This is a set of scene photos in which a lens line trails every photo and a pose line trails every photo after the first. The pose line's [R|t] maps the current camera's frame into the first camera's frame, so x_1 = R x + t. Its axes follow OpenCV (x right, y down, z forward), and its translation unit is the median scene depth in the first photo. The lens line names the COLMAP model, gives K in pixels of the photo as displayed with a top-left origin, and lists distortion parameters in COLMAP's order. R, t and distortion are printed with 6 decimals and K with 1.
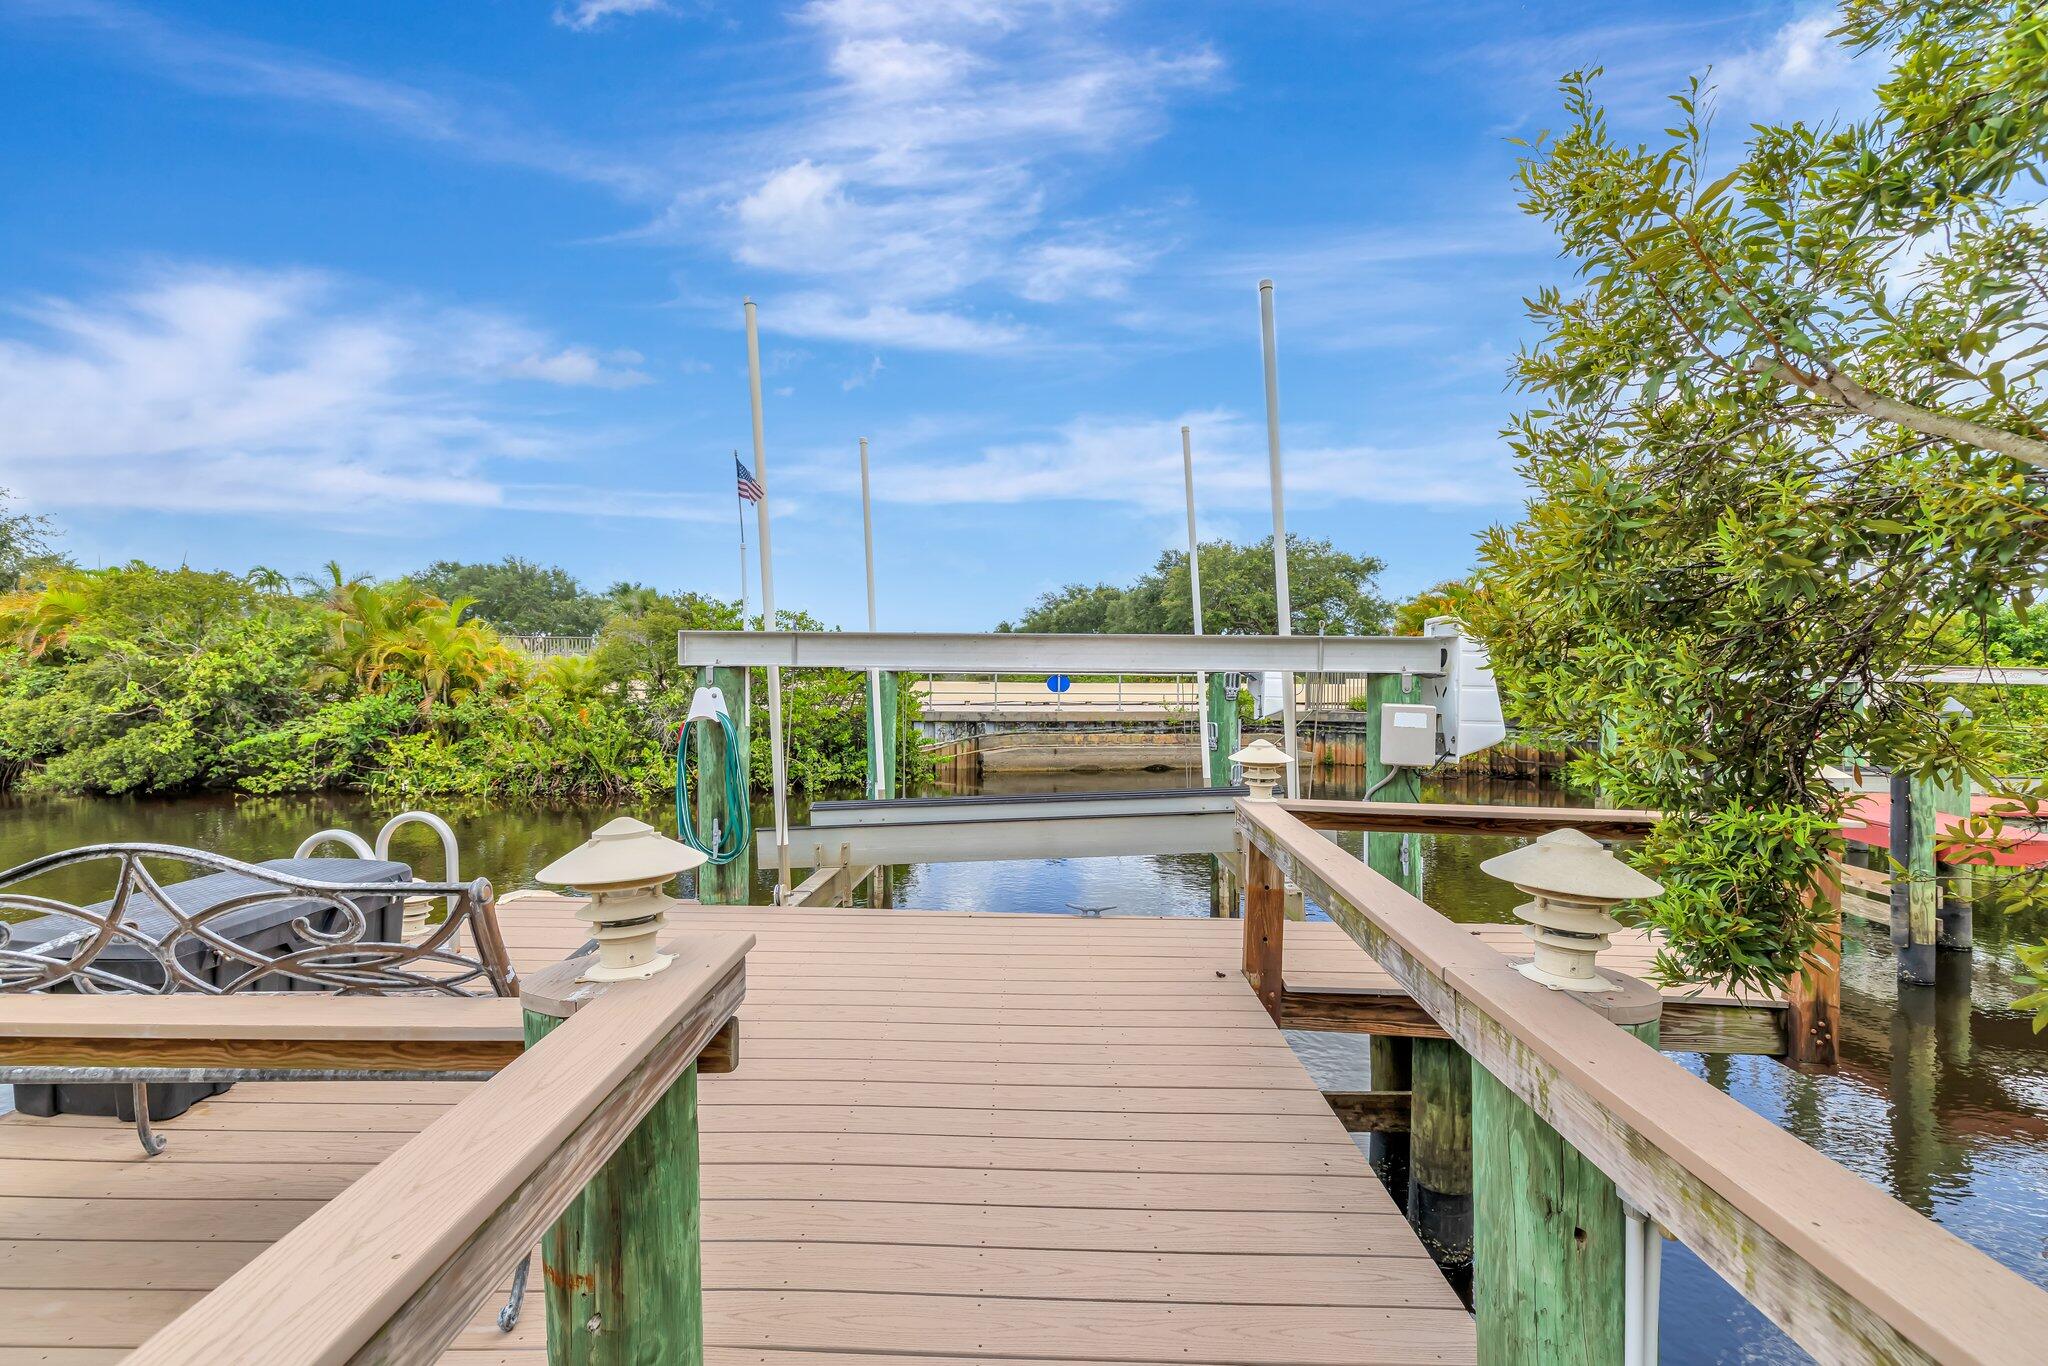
lens RADIAL K [[879.8, 0, 1018.7], [0, 879.8, 672.7], [0, 0, 1]] dist [-0.002313, -0.000148]
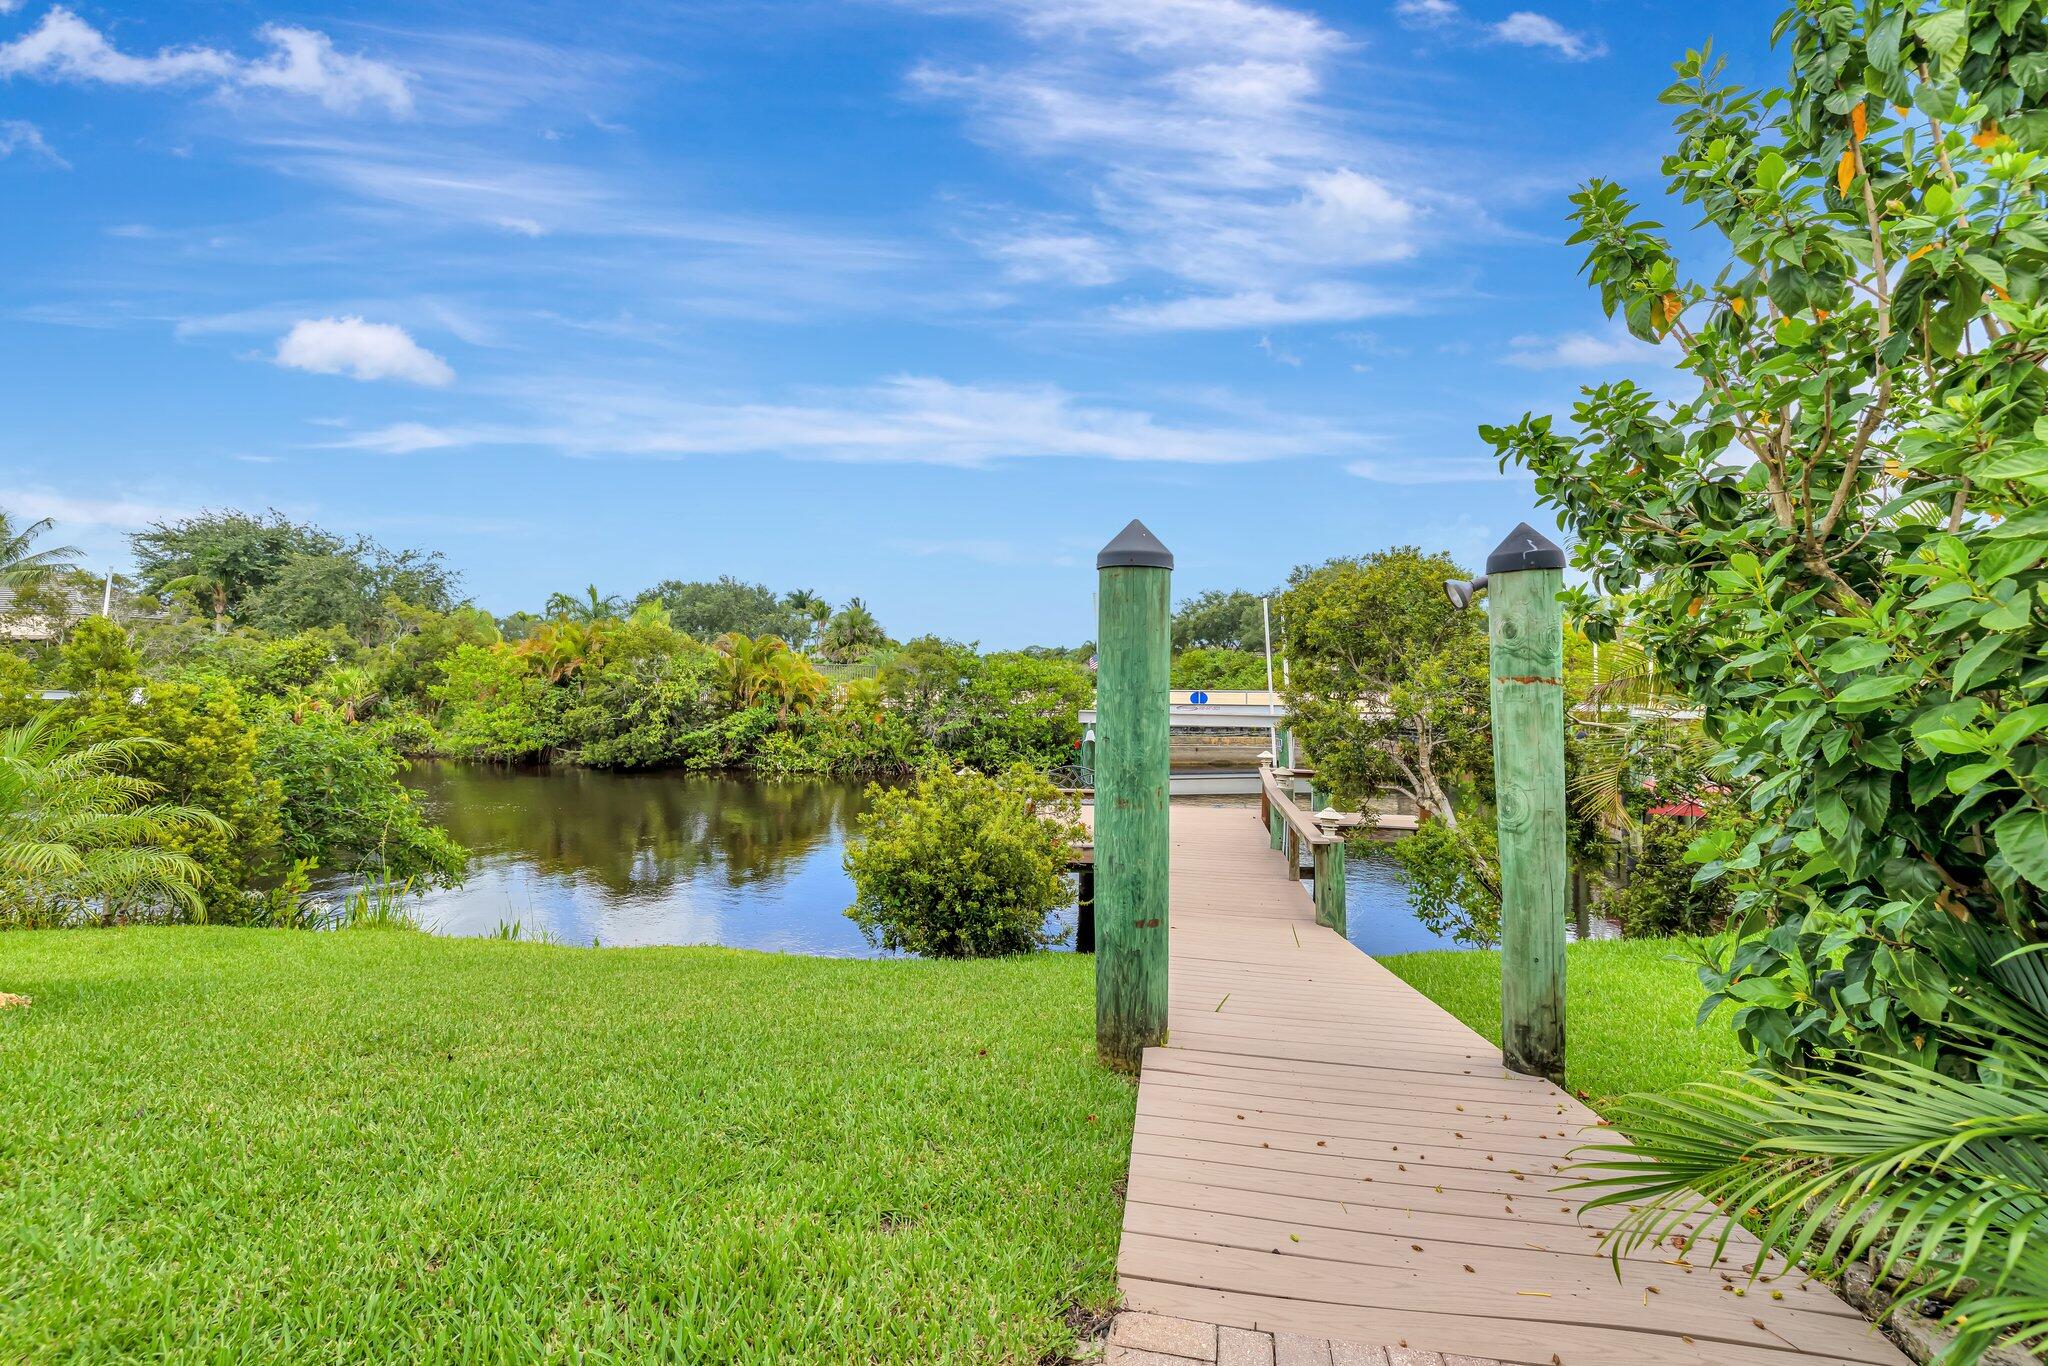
lens RADIAL K [[879.8, 0, 1018.7], [0, 879.8, 672.7], [0, 0, 1]] dist [-0.002313, -0.000148]
pose [[0.988622, 0.002555, -0.150400, -0.032579], [-0.001451, 0.999971, 0.007450, -0.047831], [0.150415, -0.007147, 0.988597, -0.470629]]
